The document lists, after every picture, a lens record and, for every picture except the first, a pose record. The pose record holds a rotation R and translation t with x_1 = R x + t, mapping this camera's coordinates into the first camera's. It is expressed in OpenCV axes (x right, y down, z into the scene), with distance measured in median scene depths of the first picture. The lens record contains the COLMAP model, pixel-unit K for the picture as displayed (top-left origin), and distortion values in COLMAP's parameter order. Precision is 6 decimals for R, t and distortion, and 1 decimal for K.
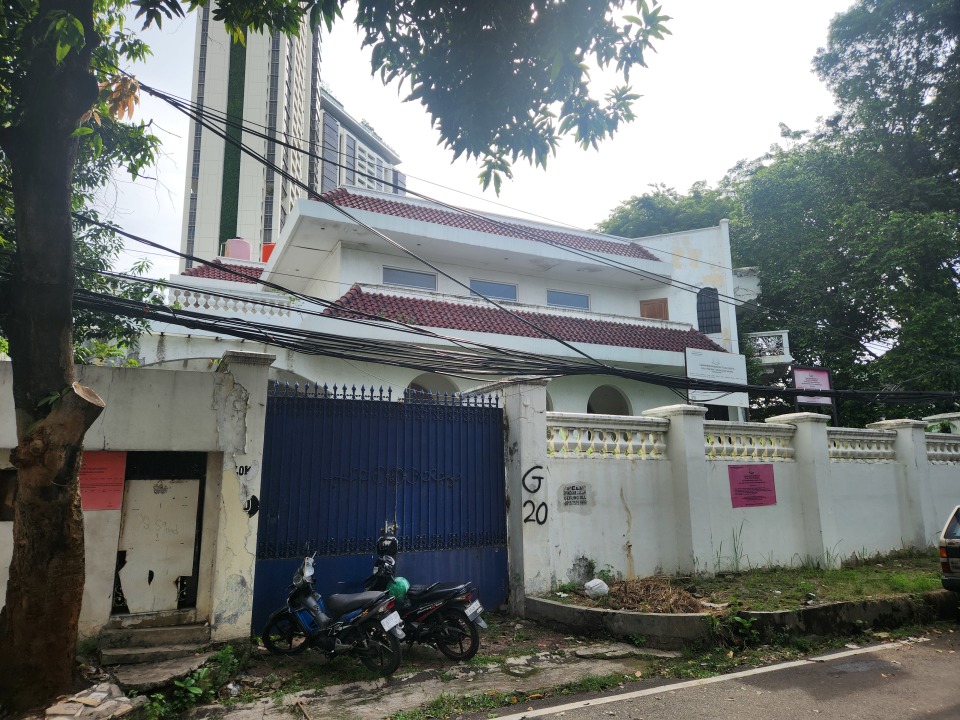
lens RADIAL K [[638.4, 0, 473.1], [0, 638.4, 359.2], [0, 0, 1]] dist [0.051344, 0.000235]
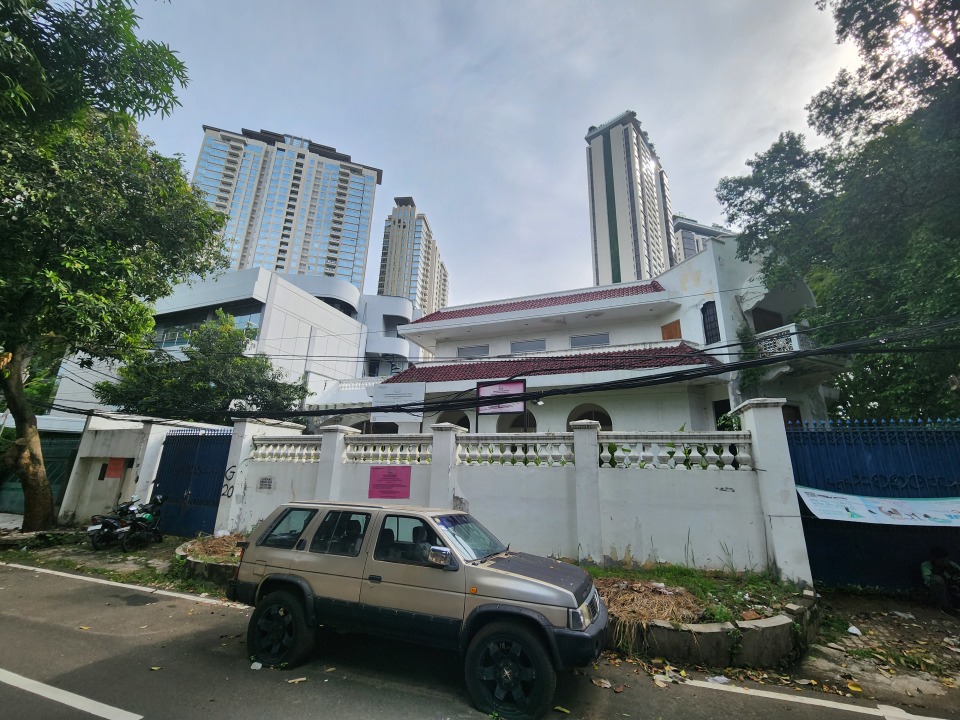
lens RADIAL K [[394.2, 0, 476.7], [0, 394.2, 364.1], [0, 0, 1]] dist [0.001234, -0.000021]
pose [[0.694113, -0.171626, -0.699108, 1.132226], [0.105829, 0.984940, -0.136724, 0.084763], [0.712045, 0.020916, 0.701822, 0.546162]]
